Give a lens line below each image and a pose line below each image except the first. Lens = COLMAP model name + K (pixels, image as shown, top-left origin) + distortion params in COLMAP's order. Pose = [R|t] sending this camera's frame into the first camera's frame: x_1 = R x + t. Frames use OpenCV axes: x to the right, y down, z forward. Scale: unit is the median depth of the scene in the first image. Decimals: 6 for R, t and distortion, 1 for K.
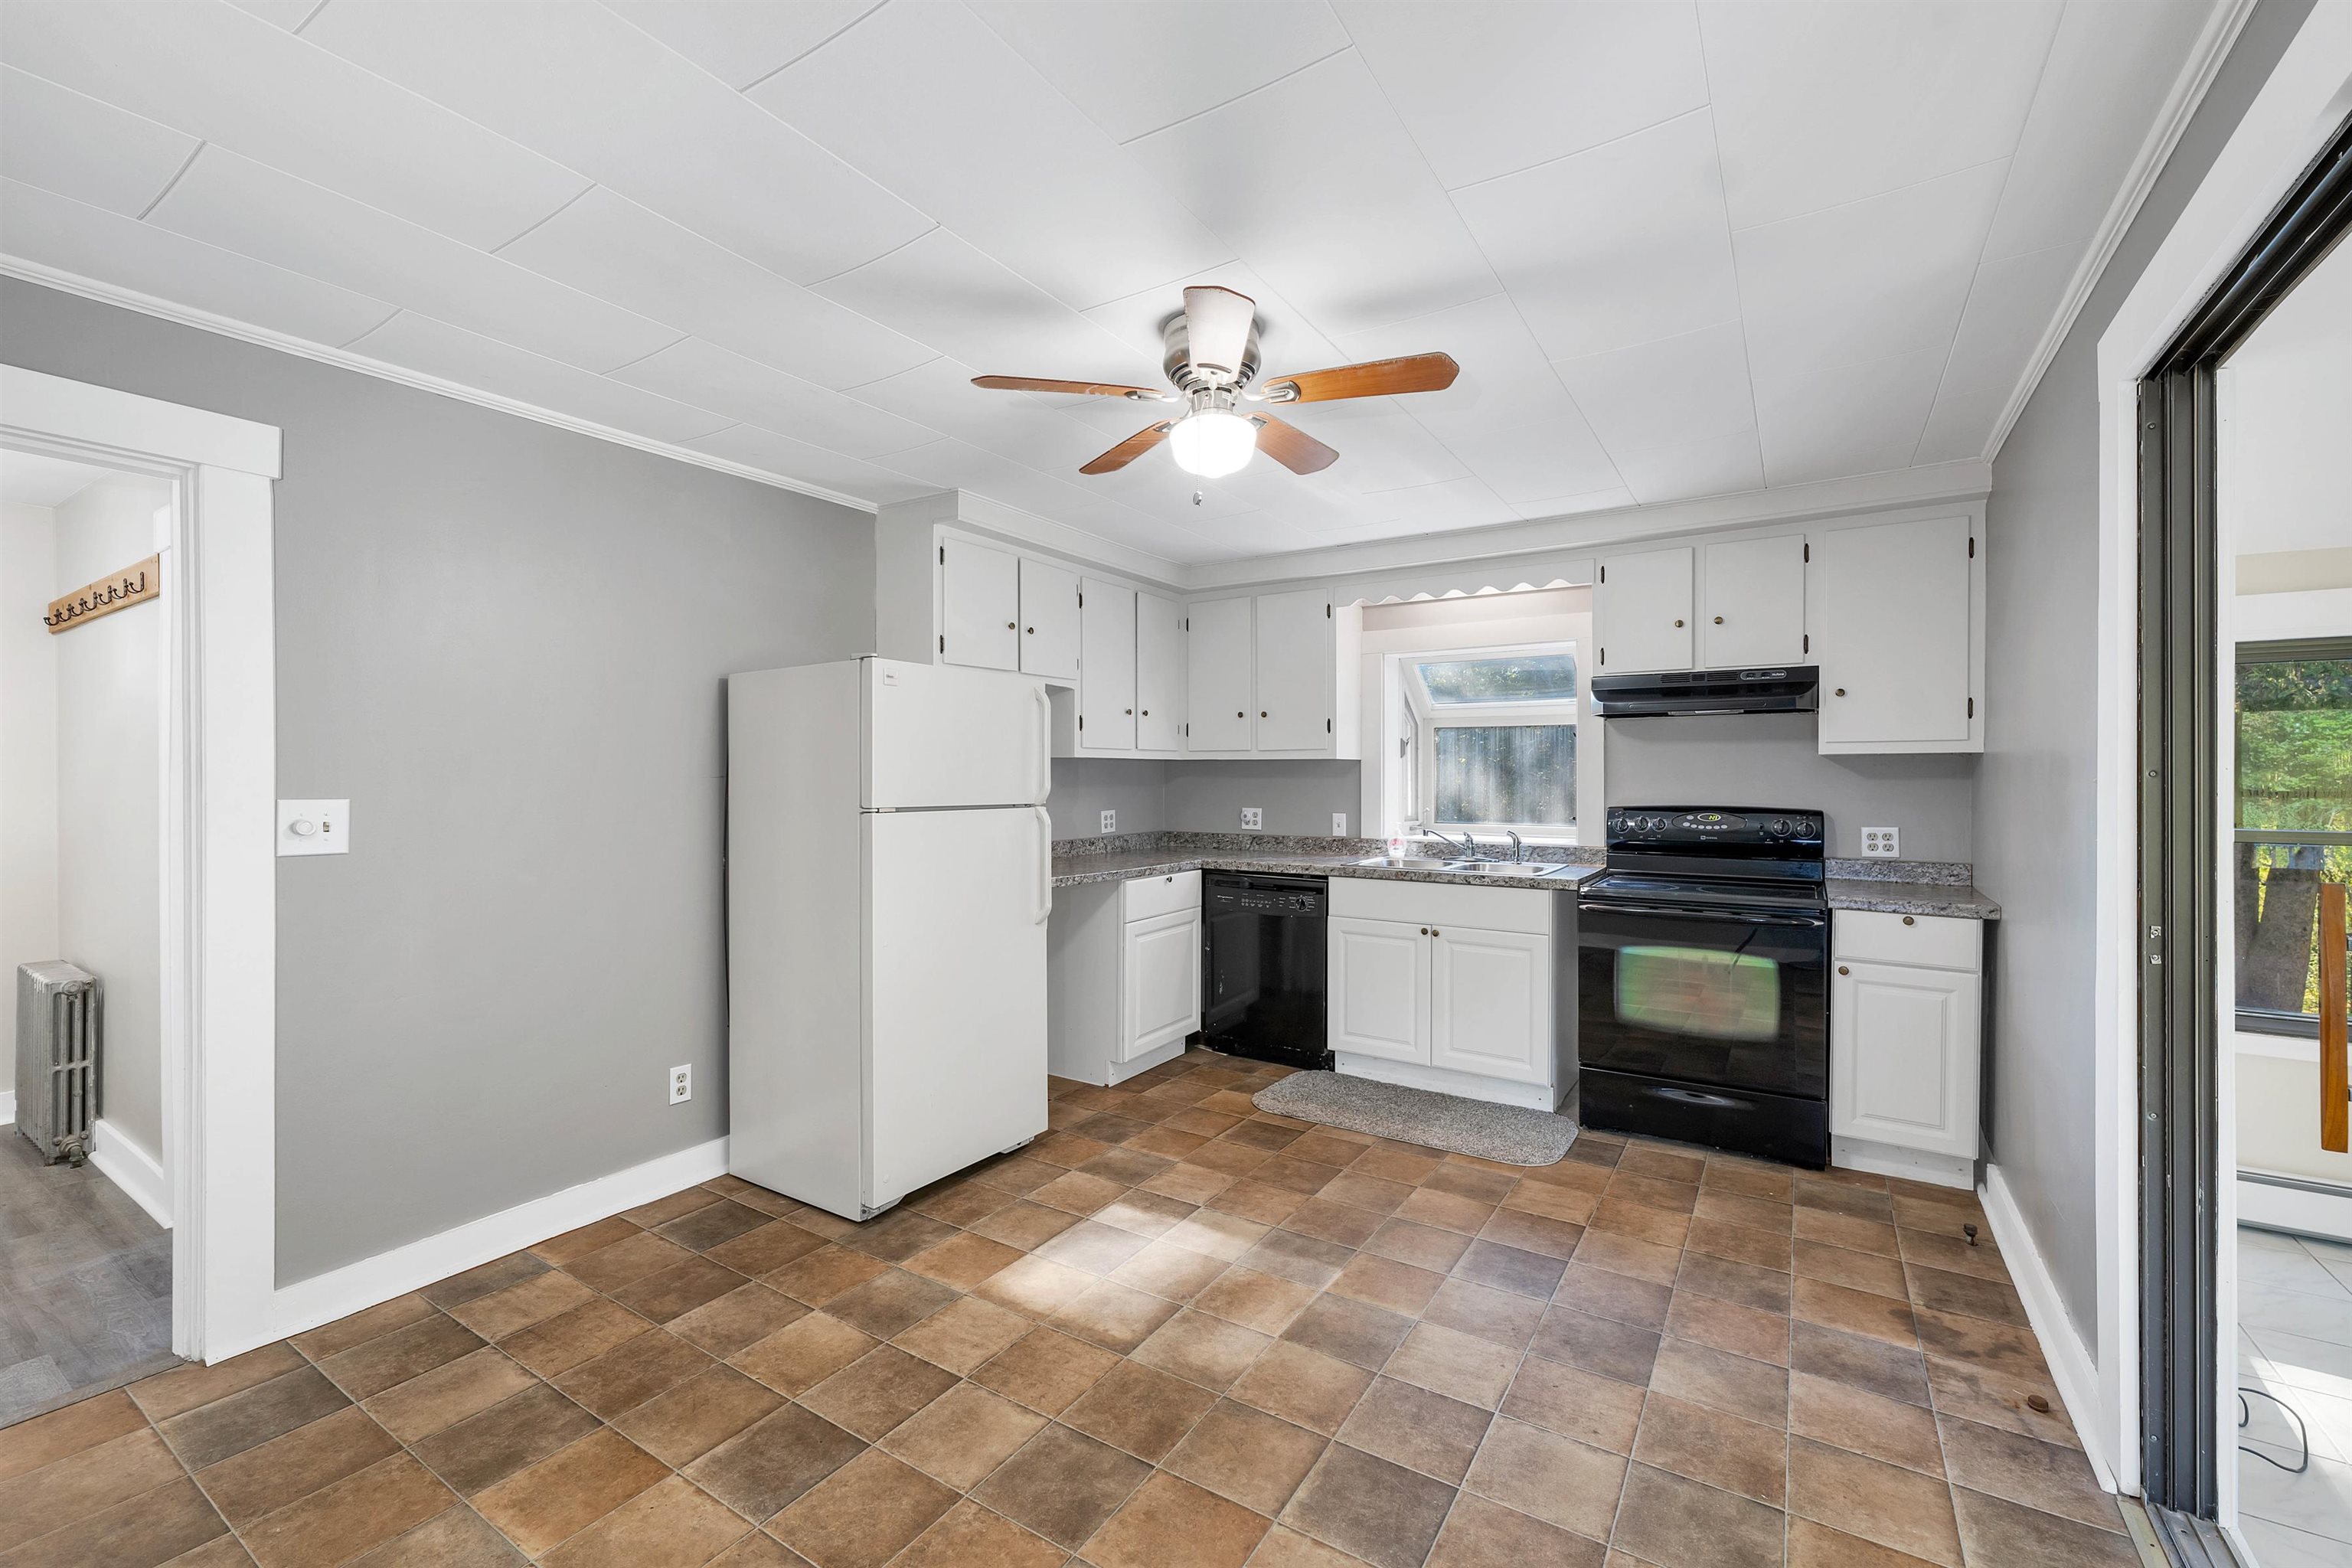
lens RADIAL K [[980.2, 0, 1172.6], [0, 980.2, 781.0], [0, 0, 1]] dist [0.001982, -0.000187]
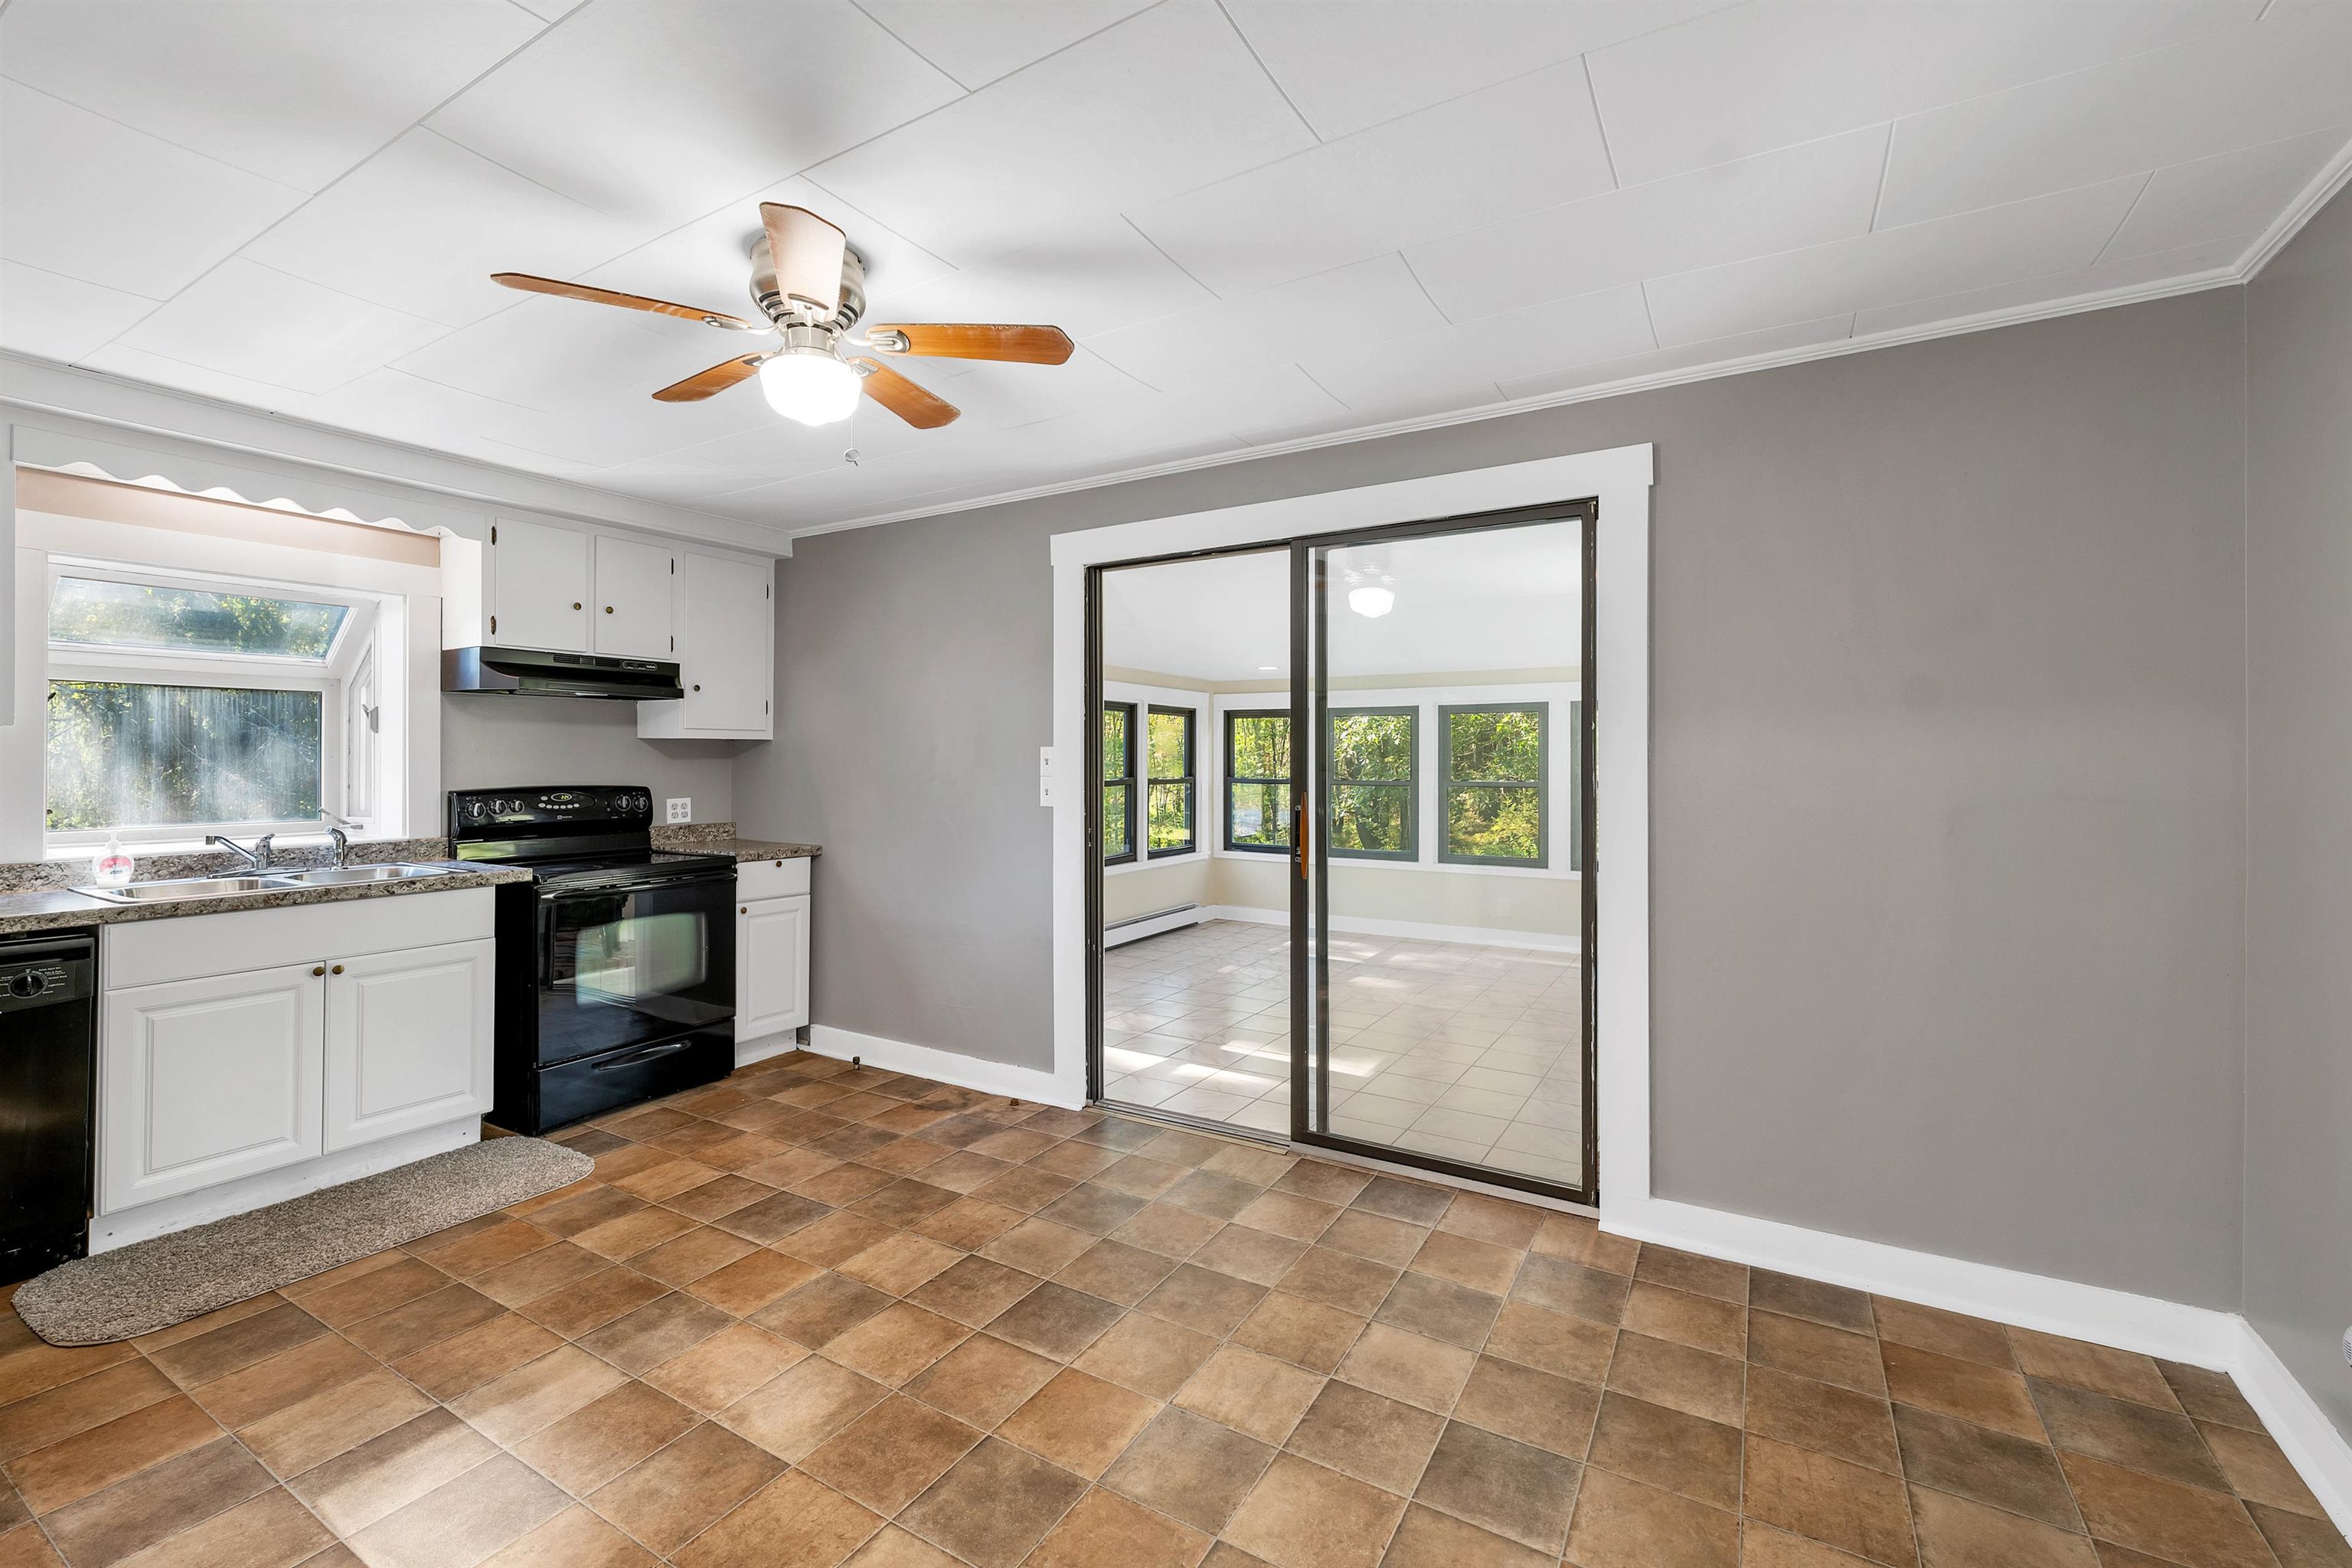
lens RADIAL K [[991.4, 0, 1173.5], [0, 991.4, 760.6], [0, 0, 1]] dist [-0.001586, 0.000450]
pose [[-0.035037, -0.003288, 0.999381, -0.645711], [0.005605, 0.999978, 0.003487, -0.001042], [-0.999370, 0.005724, -0.035017, 0.518649]]
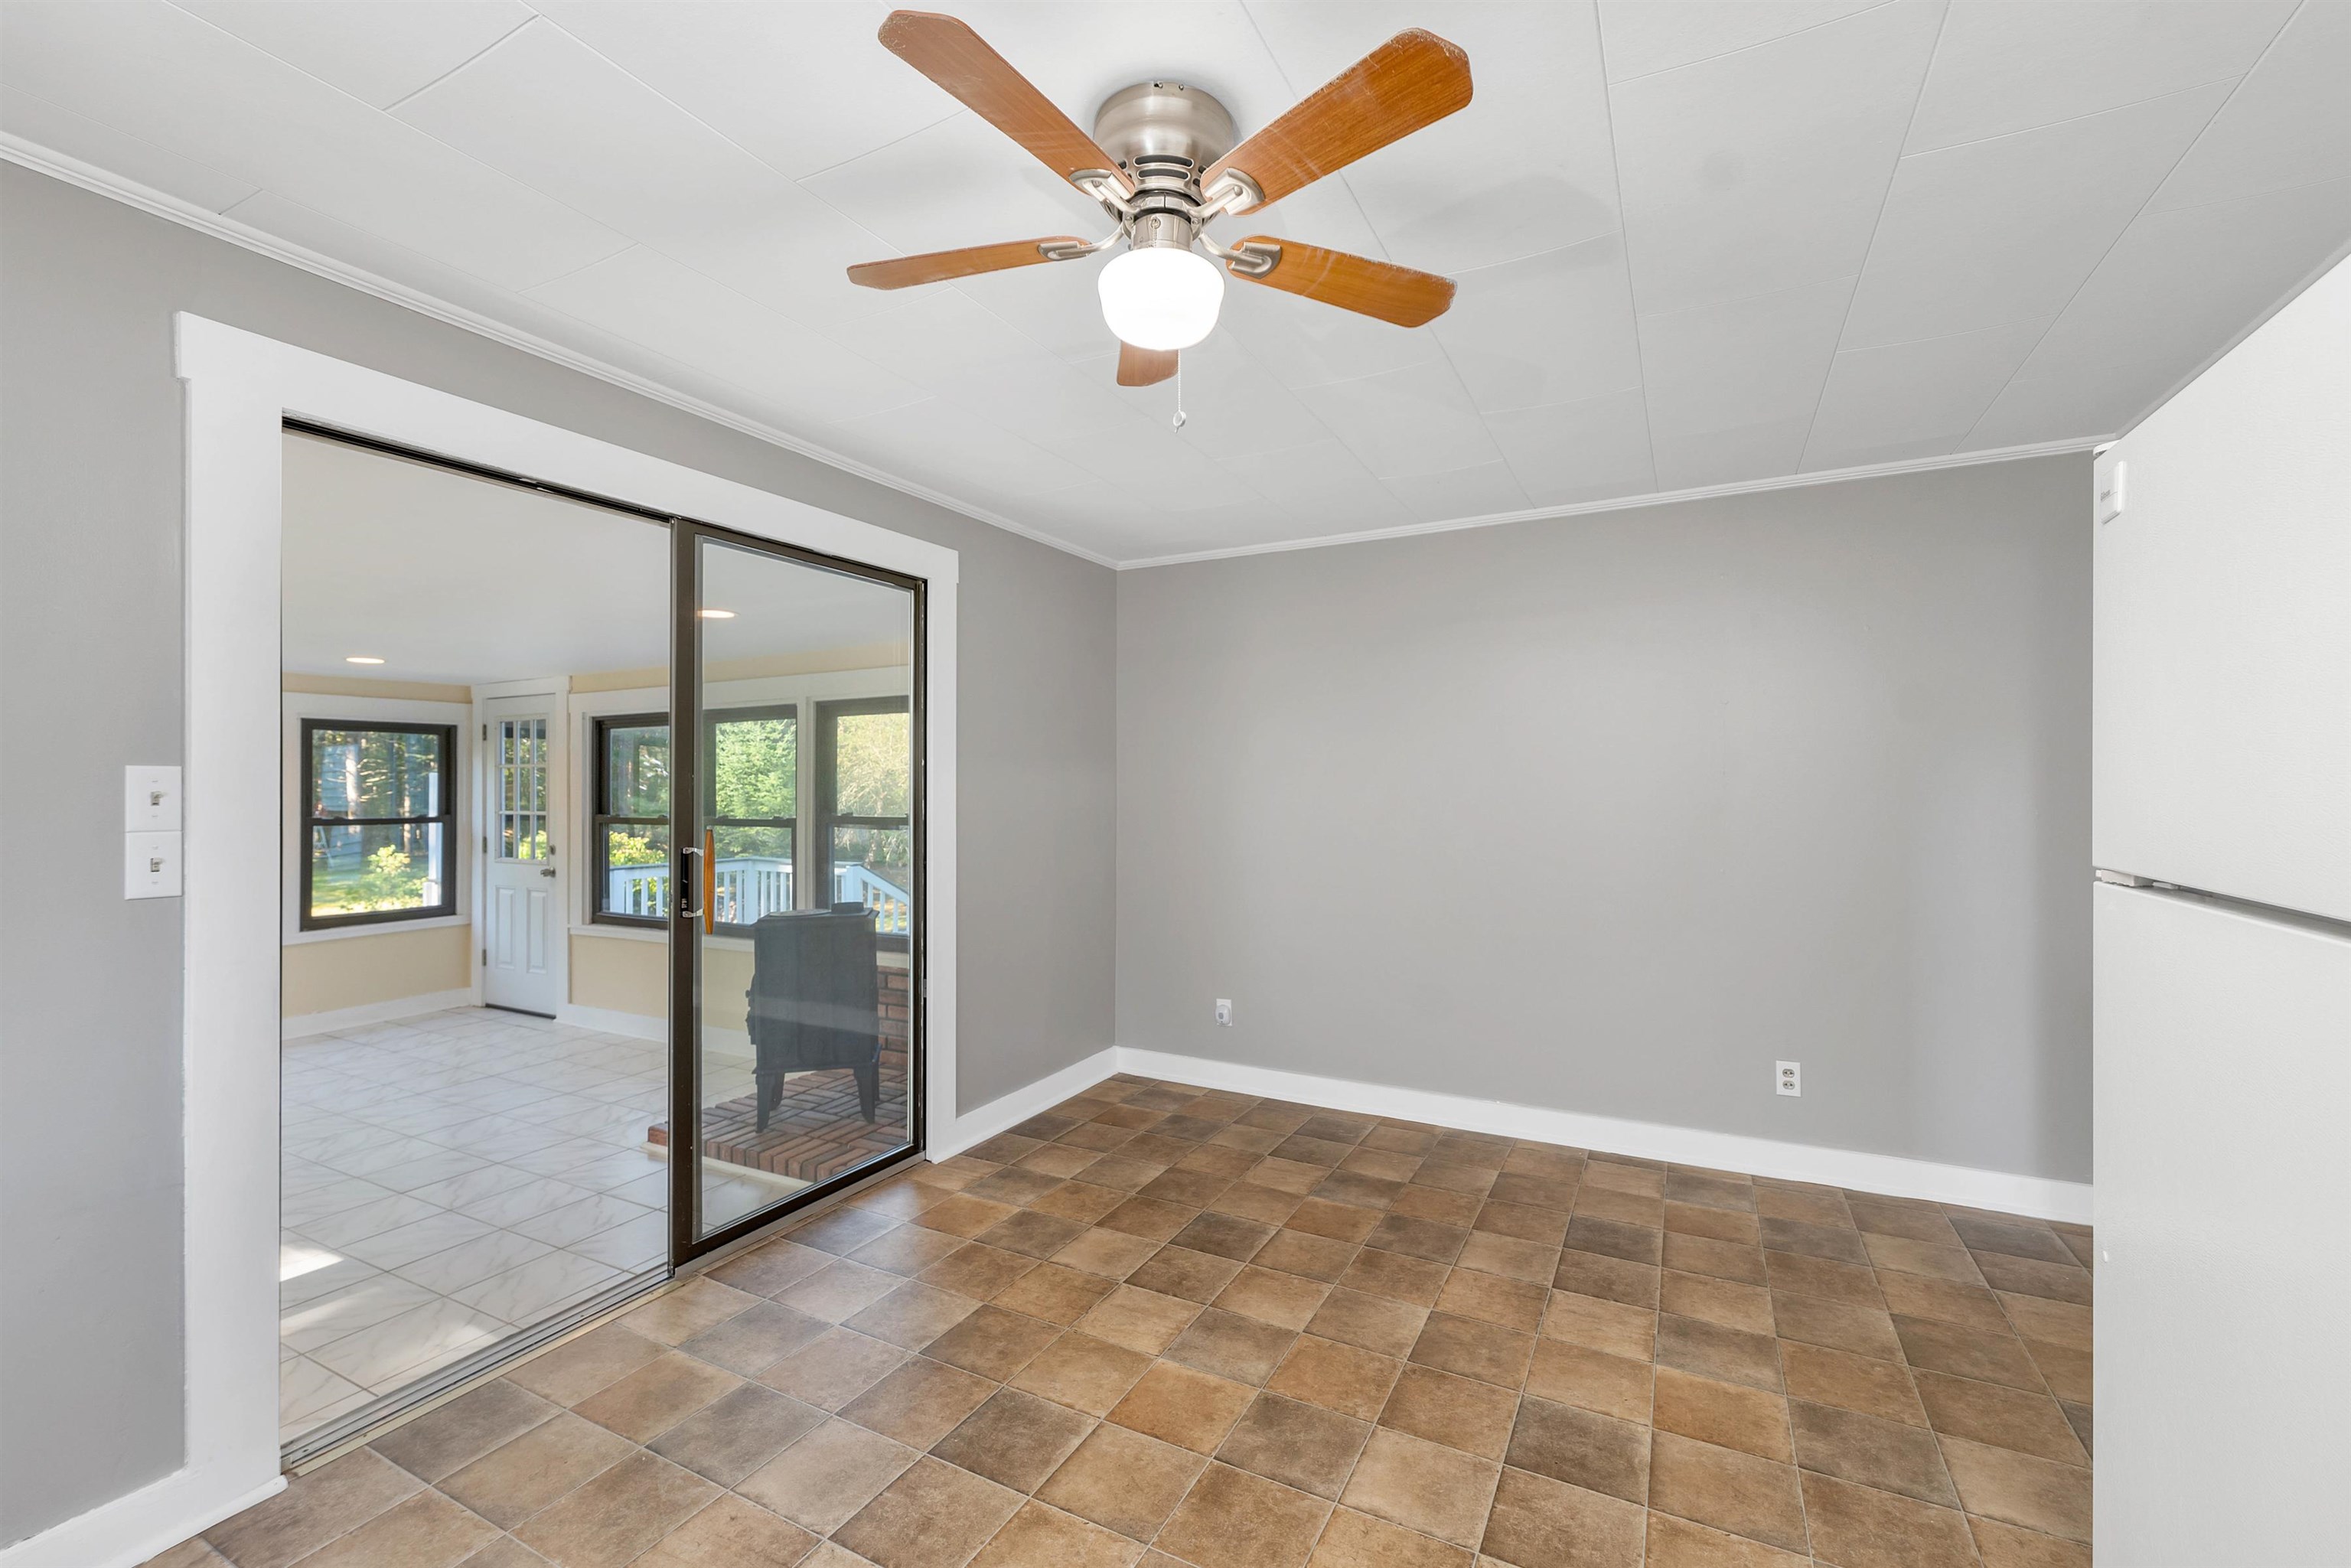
lens RADIAL K [[979.8, 0, 1172.1], [0, 979.8, 781.0], [0, 0, 1]] dist [0.001982, -0.000187]
pose [[-0.996130, 0.000749, -0.087887, 0.070748], [0.000788, 1.000000, -0.000412, -0.005734], [0.087887, -0.000479, -0.996130, 1.244566]]
